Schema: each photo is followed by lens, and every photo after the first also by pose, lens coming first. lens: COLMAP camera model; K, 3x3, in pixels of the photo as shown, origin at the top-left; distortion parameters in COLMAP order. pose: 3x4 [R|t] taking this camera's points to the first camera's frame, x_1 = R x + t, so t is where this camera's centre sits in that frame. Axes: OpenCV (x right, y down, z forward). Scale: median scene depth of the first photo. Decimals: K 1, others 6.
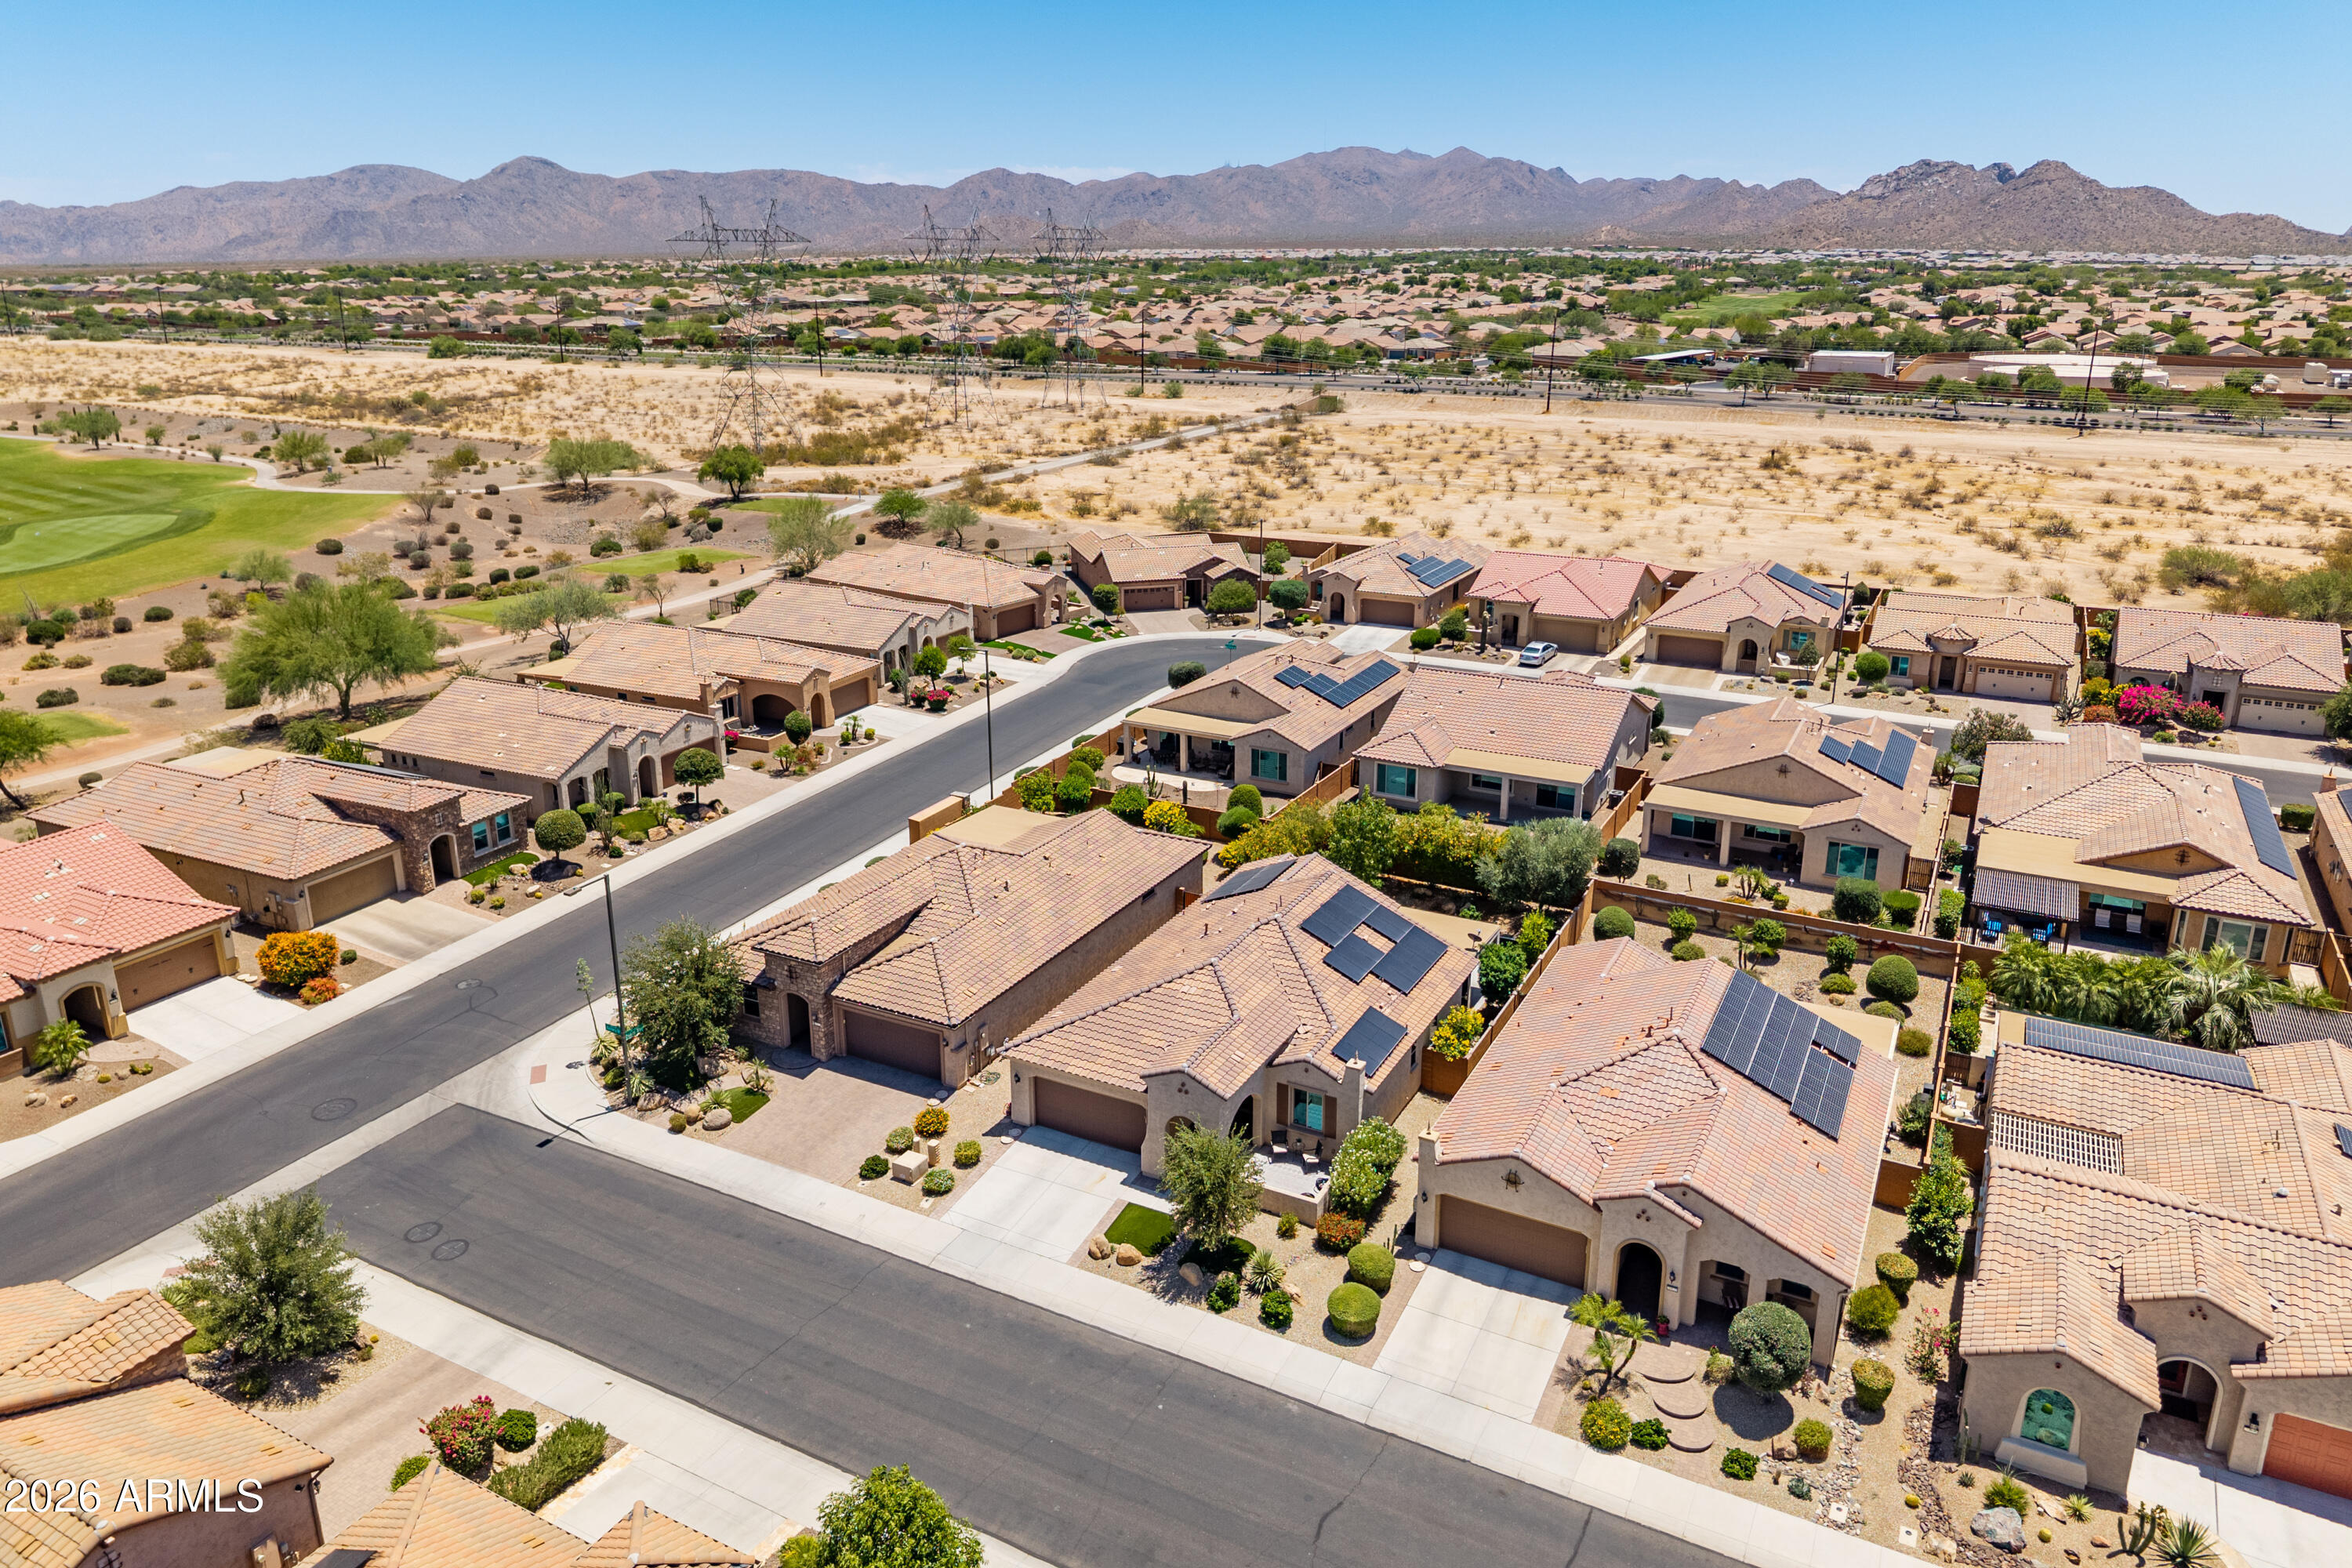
lens RADIAL K [[1578.9, 0, 1164.4], [0, 1578.9, 753.6], [0, 0, 1]] dist [0.023933, -0.023078]
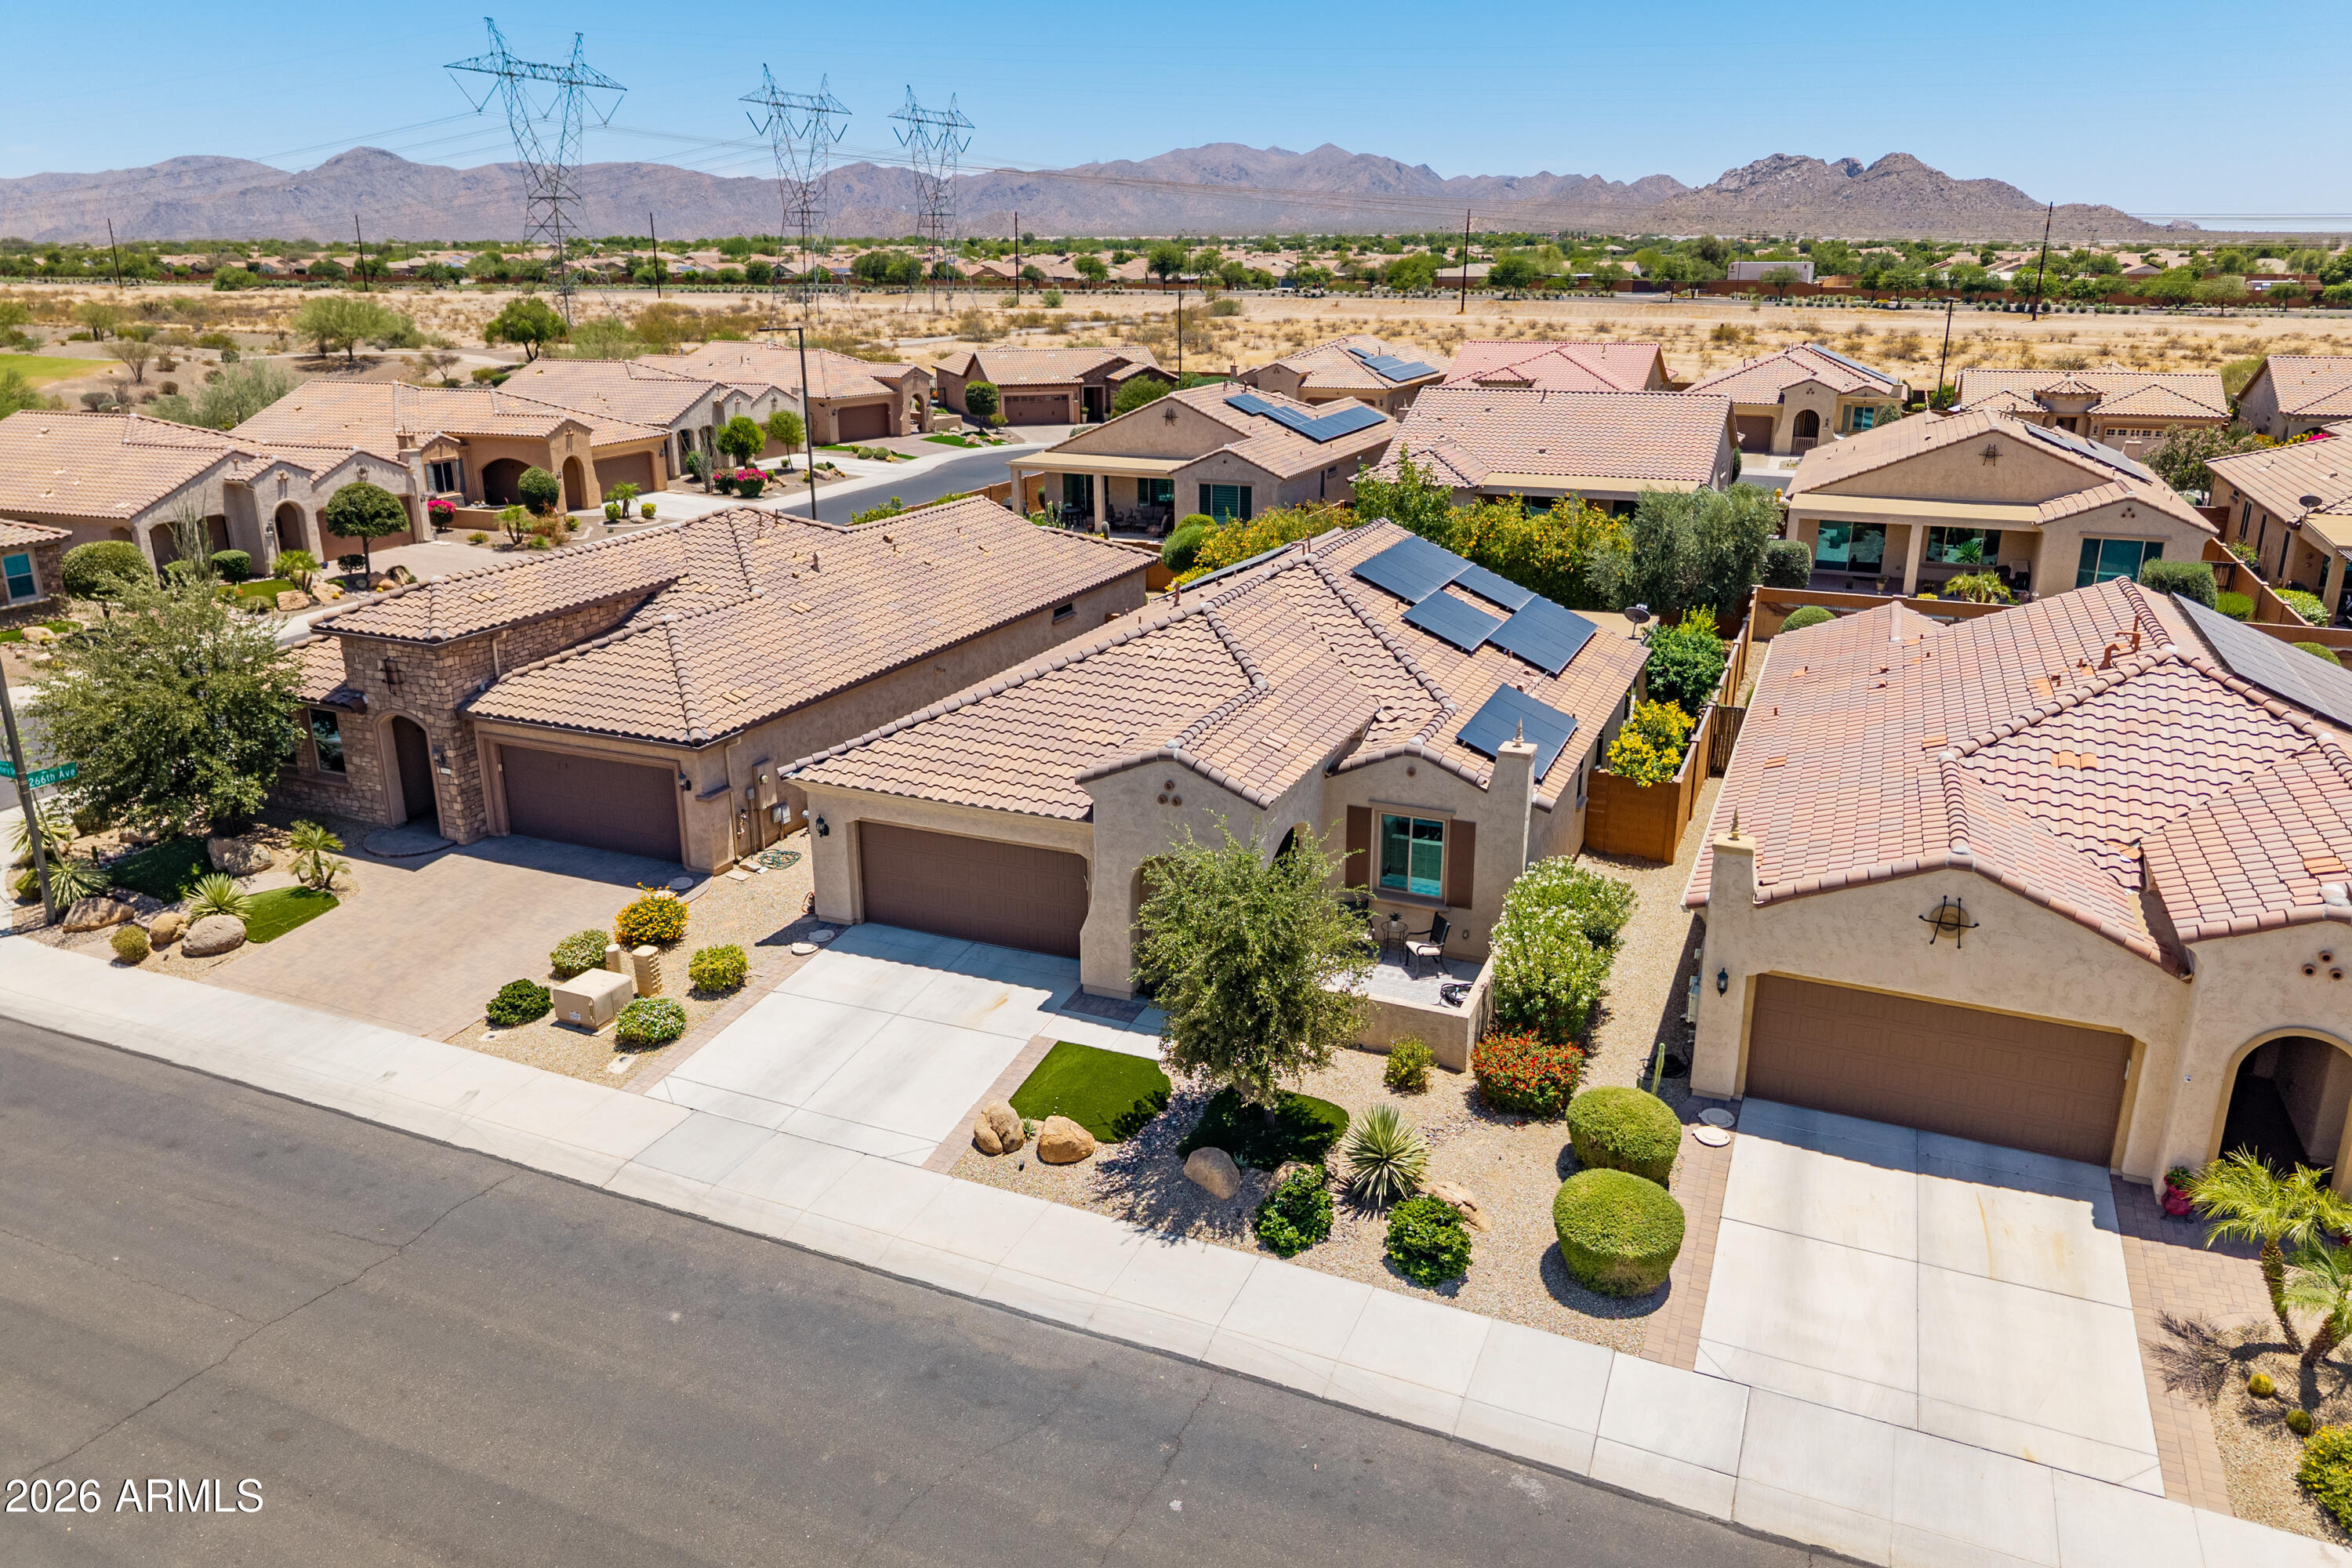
lens RADIAL K [[1574.8, 0, 1173.4], [0, 1574.8, 761.0], [0, 0, 1]] dist [0.008448, -0.000623]
pose [[0.996424, -0.021368, 0.081751, -0.020334], [0.021291, 0.999772, 0.001821, 0.164880], [-0.081772, -0.000073, 0.996651, 0.438072]]
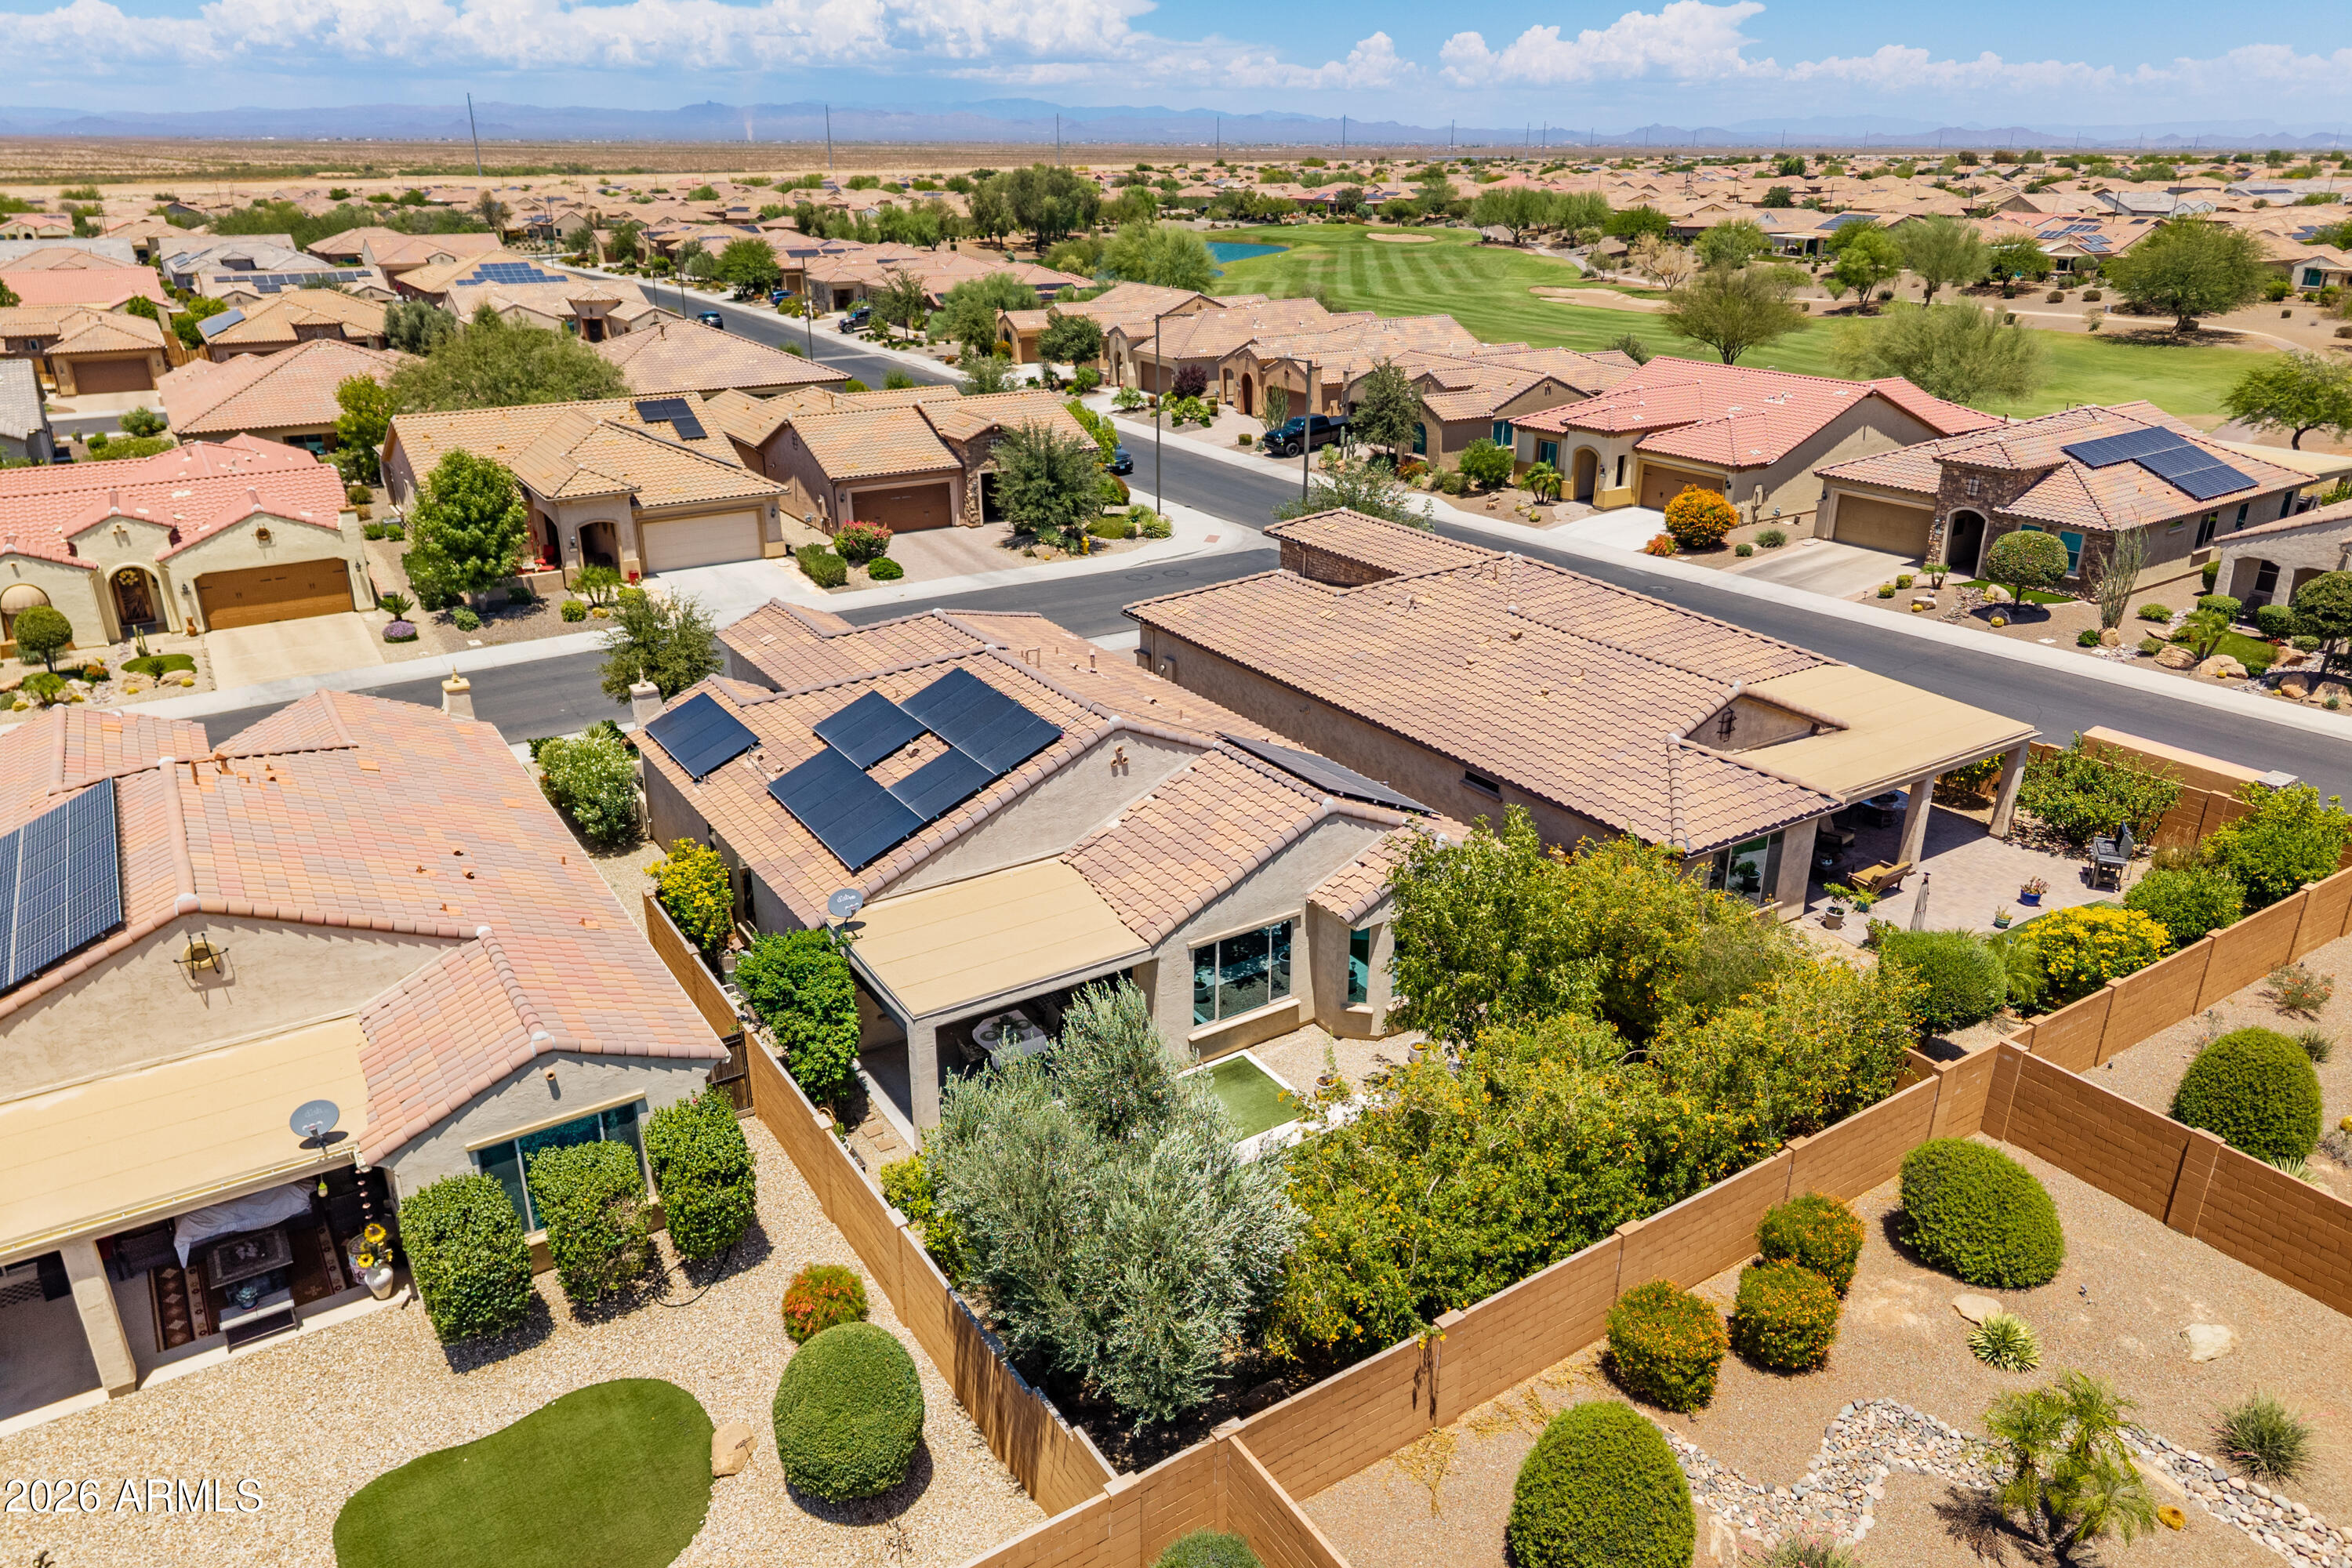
lens RADIAL K [[1579.3, 0, 1167.7], [0, 1579.3, 769.1], [0, 0, 1]] dist [0.018328, -0.014703]
pose [[-0.479009, 0.328713, -0.813940, 0.494263], [-0.261328, 0.831796, 0.489718, -0.147347], [0.838008, 0.447284, -0.312536, 1.192416]]
